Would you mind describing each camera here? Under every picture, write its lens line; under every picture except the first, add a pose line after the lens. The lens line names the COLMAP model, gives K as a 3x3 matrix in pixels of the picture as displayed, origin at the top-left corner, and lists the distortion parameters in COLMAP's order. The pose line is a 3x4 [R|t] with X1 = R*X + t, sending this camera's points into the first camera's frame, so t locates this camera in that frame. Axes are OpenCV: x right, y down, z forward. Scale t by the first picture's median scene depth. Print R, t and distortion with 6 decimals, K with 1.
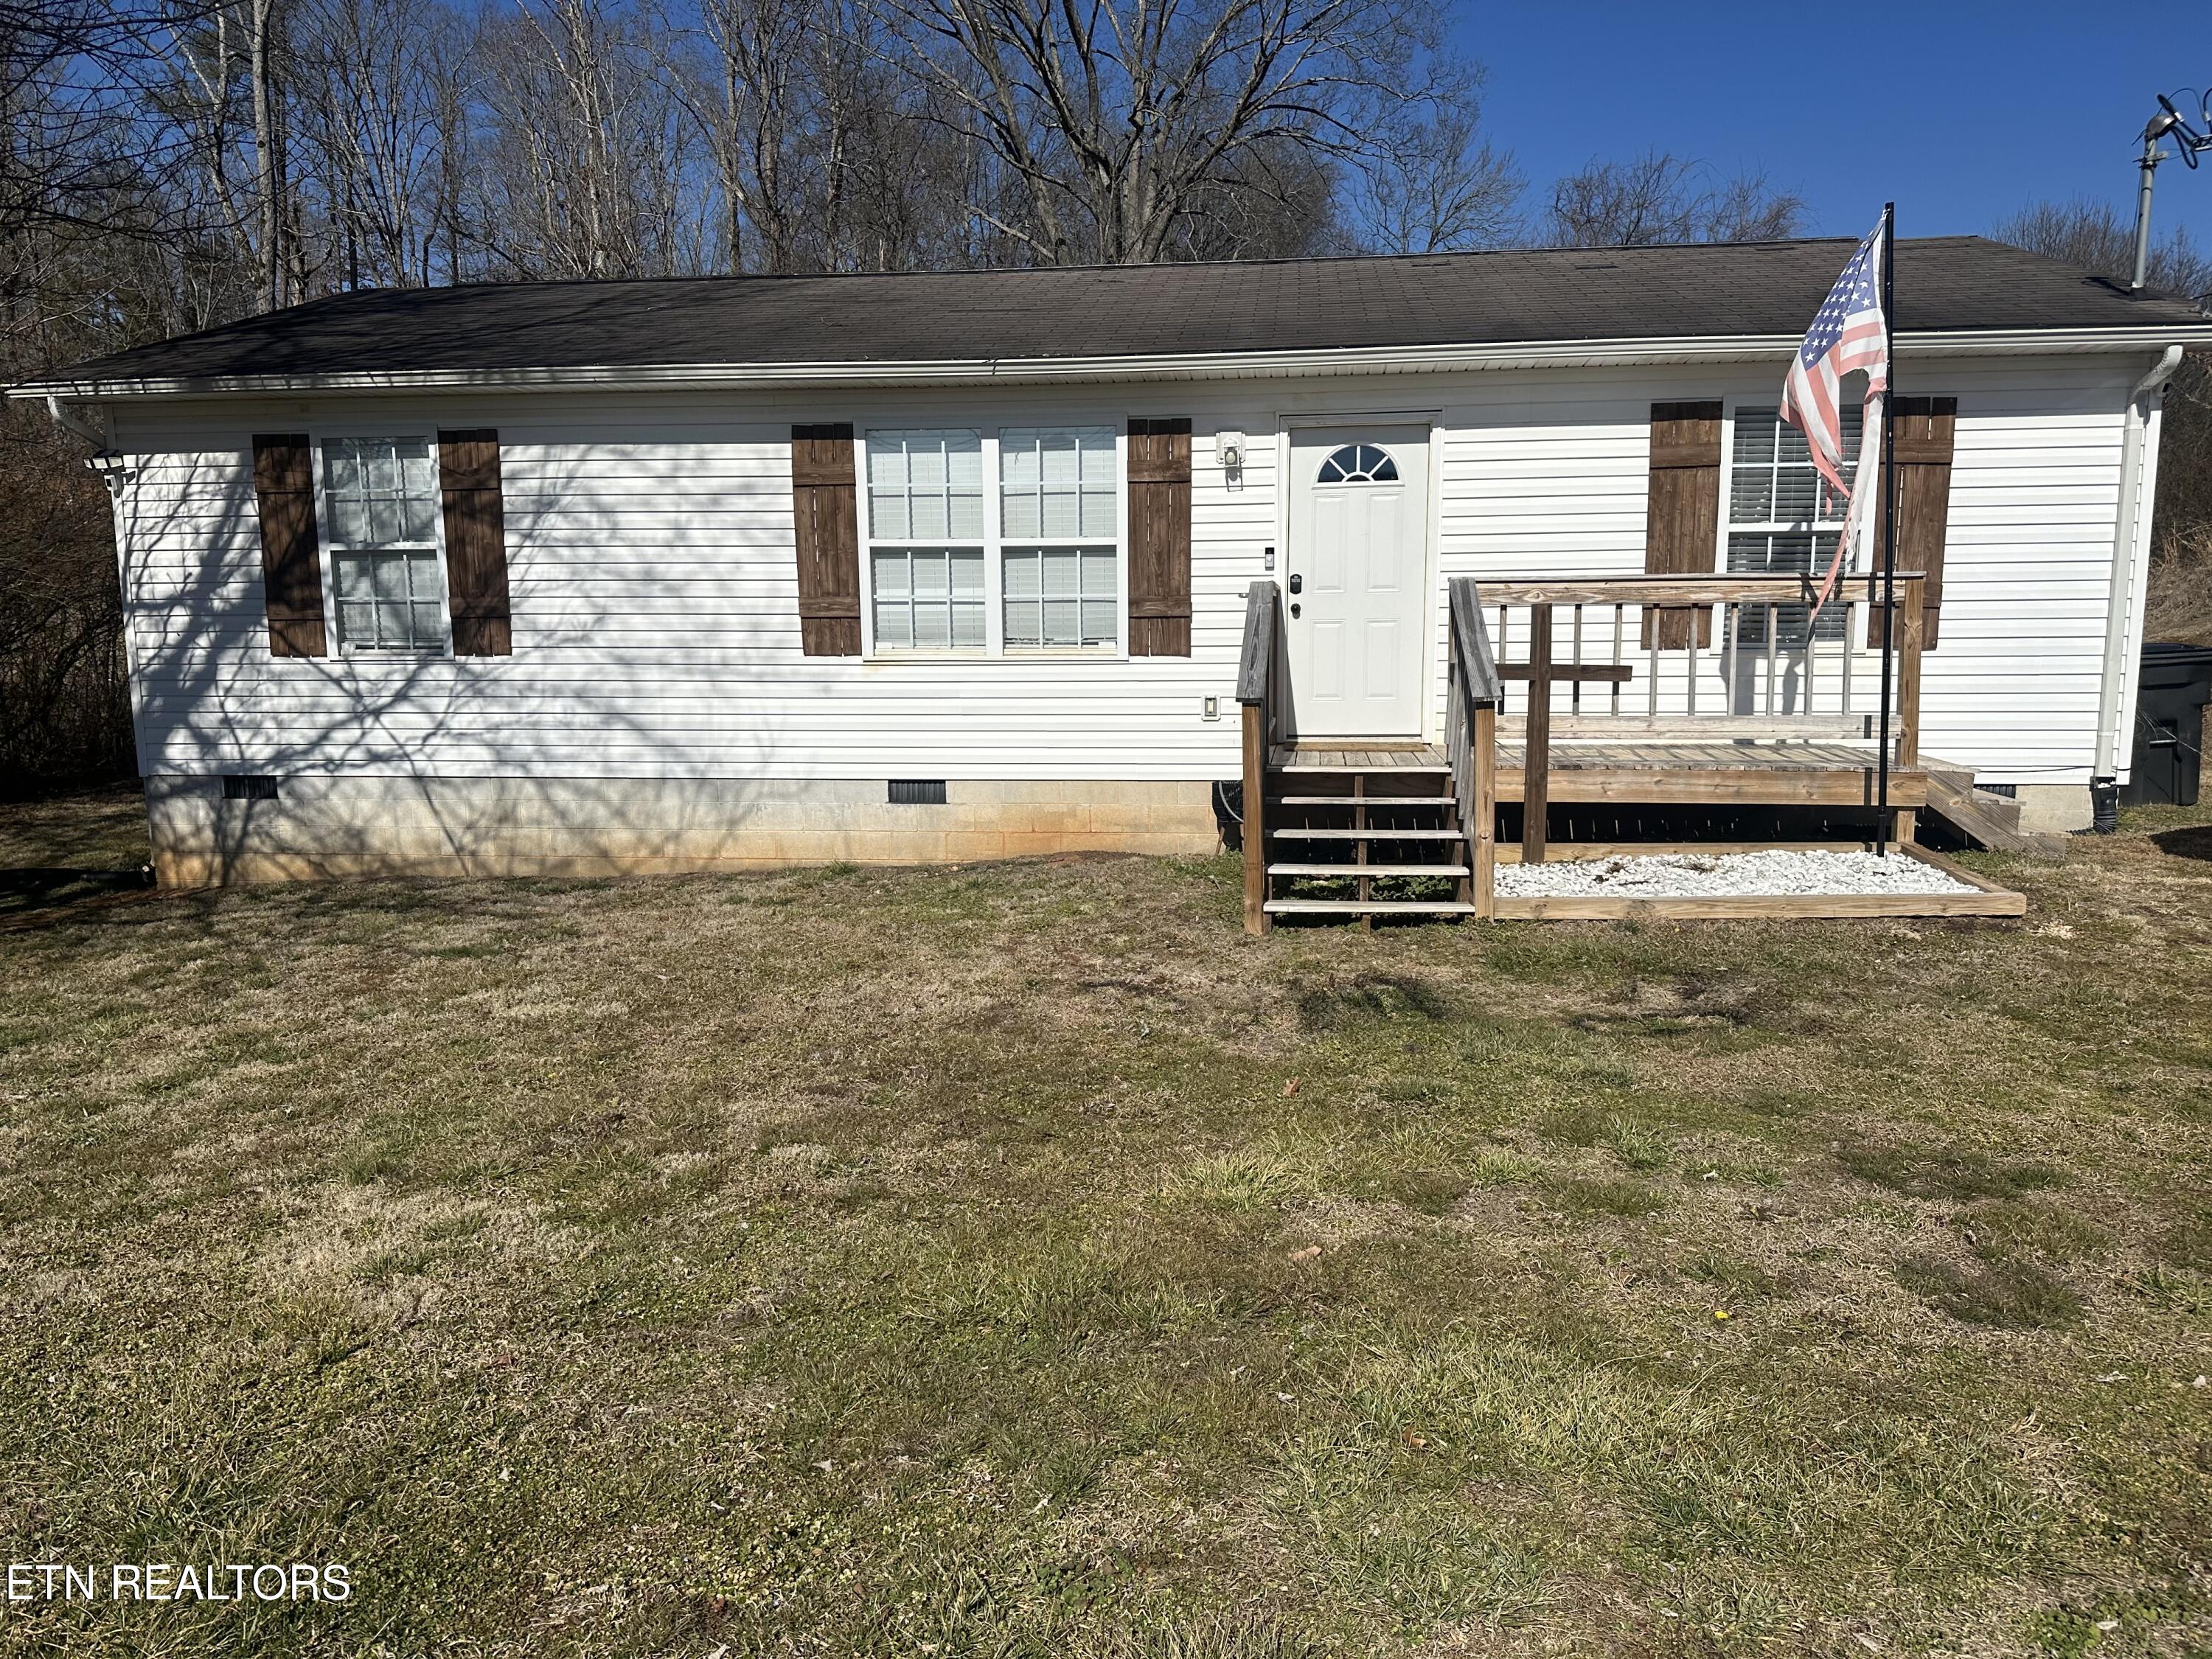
lens RADIAL K [[1476.6, 0, 1151.0], [0, 1476.6, 887.4], [0, 0, 1]] dist [0.039509, -0.048069]
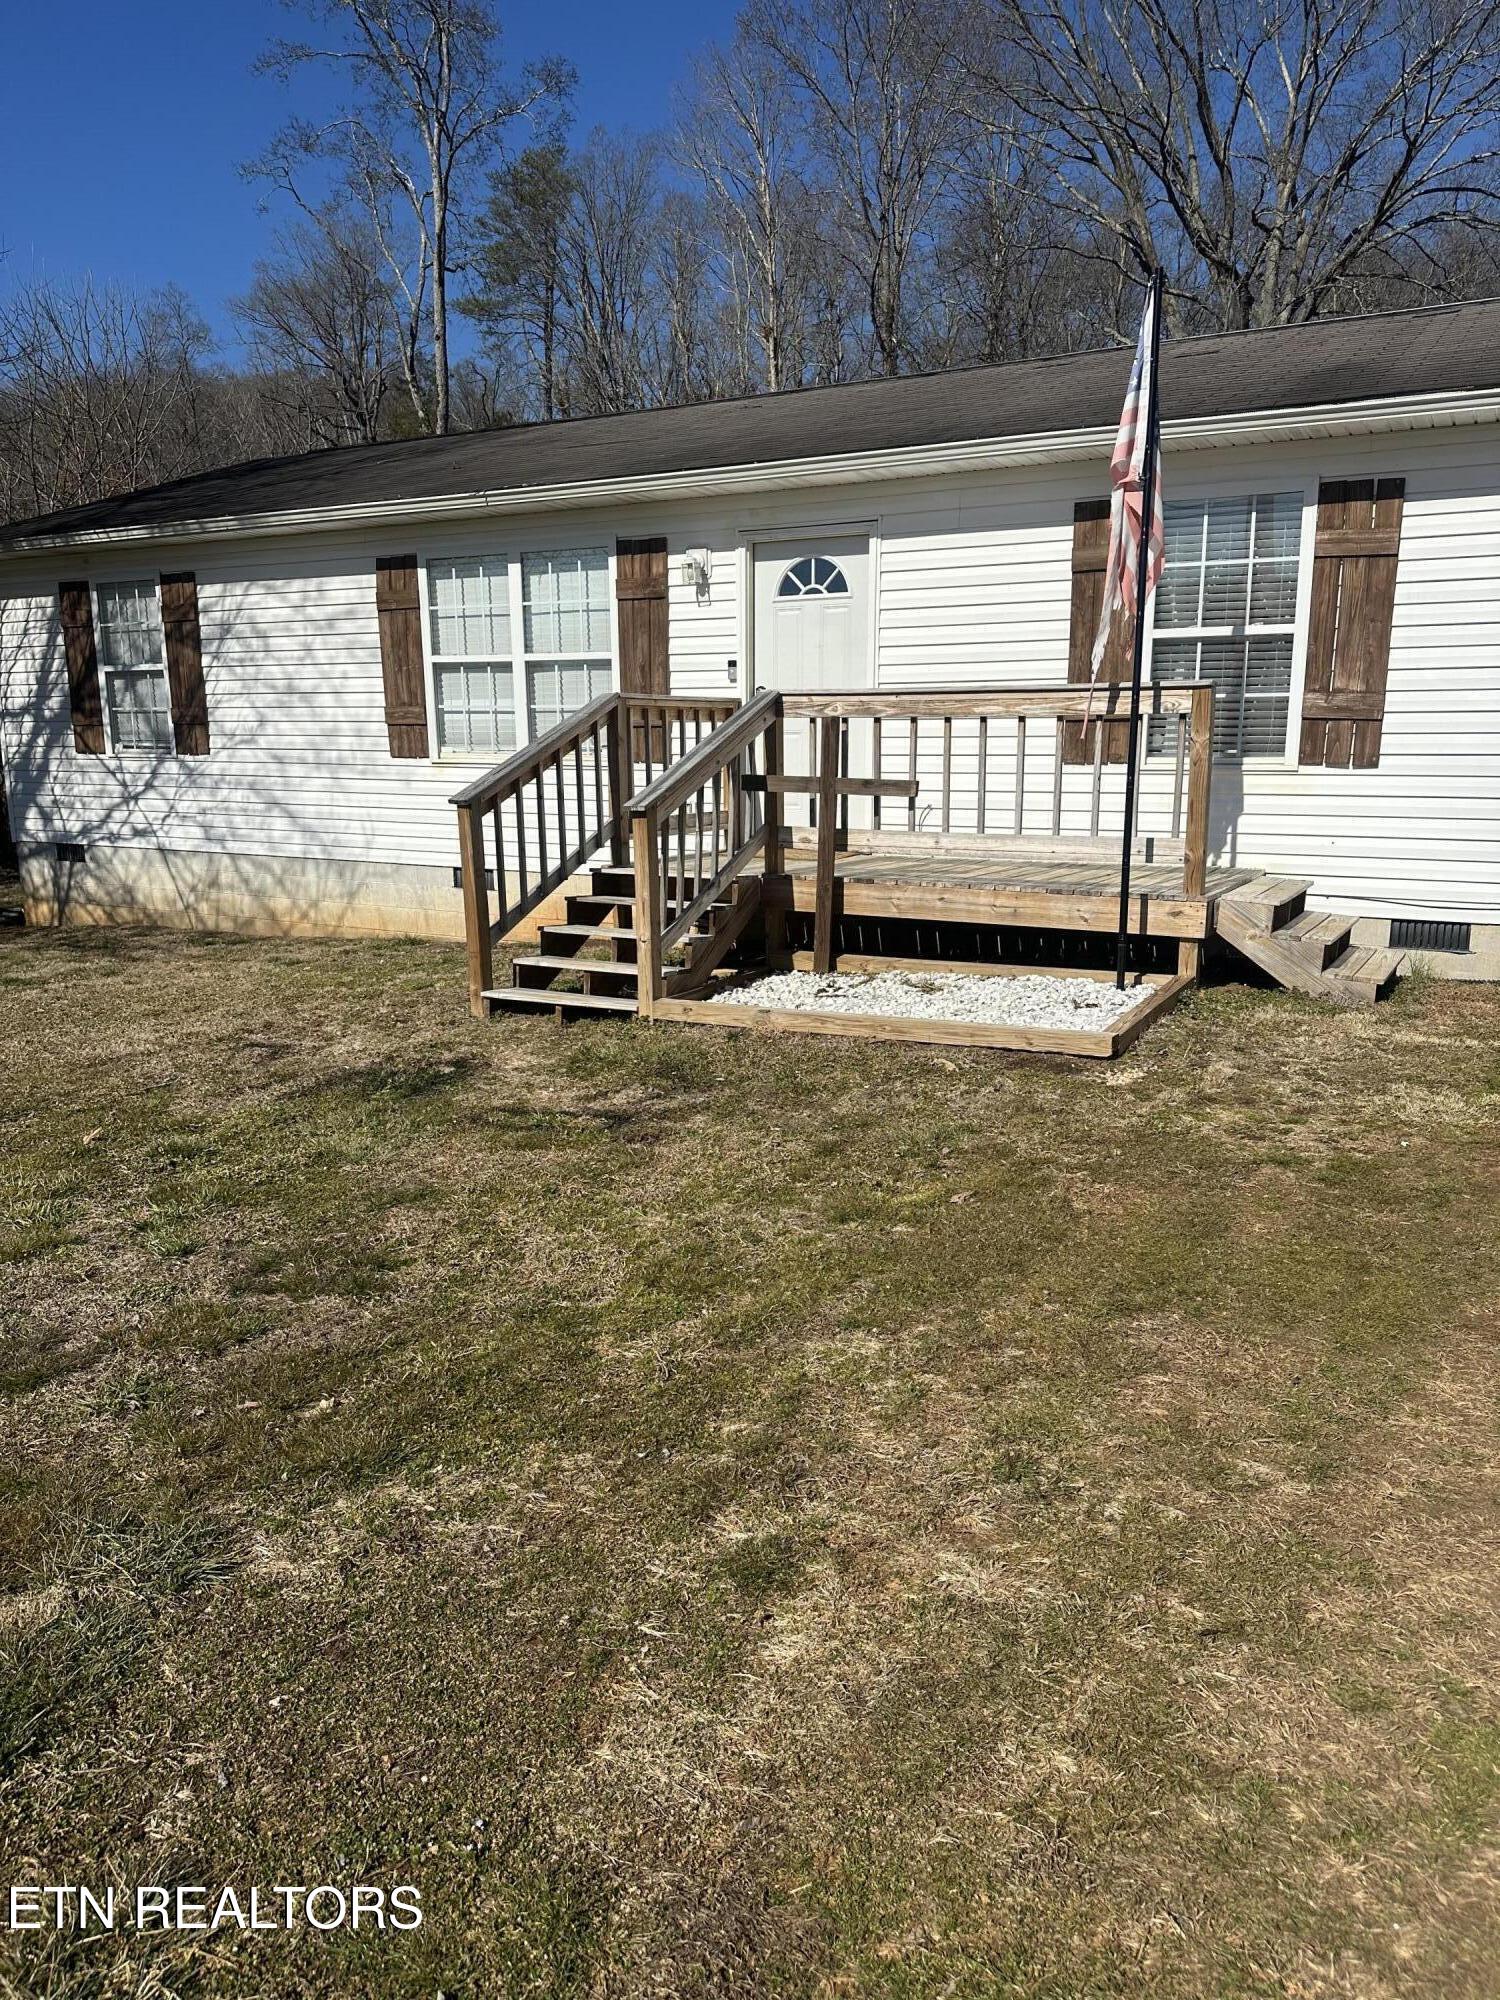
lens RADIAL K [[1335.1, 0, 873.9], [0, 1335.1, 1075.6], [0, 0, 1]] dist [0.039509, -0.048069]
pose [[0.933584, 0.094587, -0.345651, 0.521045], [-0.068322, 0.993825, 0.087425, -0.023594], [0.351786, -0.058003, 0.934282, 0.115928]]
